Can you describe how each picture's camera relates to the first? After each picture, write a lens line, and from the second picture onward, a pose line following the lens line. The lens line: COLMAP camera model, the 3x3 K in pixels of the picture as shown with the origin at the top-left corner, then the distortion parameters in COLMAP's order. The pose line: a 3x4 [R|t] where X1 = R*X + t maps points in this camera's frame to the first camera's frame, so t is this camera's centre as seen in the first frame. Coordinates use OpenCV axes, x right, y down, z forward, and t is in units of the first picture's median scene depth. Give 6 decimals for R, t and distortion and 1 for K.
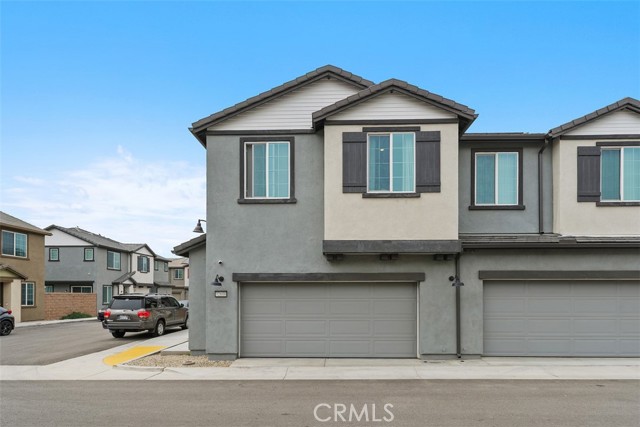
lens RADIAL K [[354.5, 0, 320.1], [0, 354.5, 219.3], [0, 0, 1]] dist [-0.001053, -0.000777]
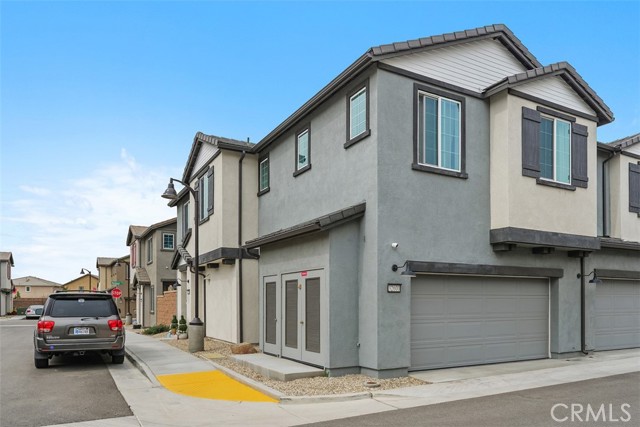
lens RADIAL K [[443.7, 0, 320.0], [0, 443.7, 213.5], [0, 0, 1]] dist [0.001031, 0.000101]
pose [[0.863199, 0.096157, 0.495622, -0.882992], [-0.102959, 0.994592, -0.013645, 0.084304], [-0.494254, -0.039251, 0.868431, 0.280104]]
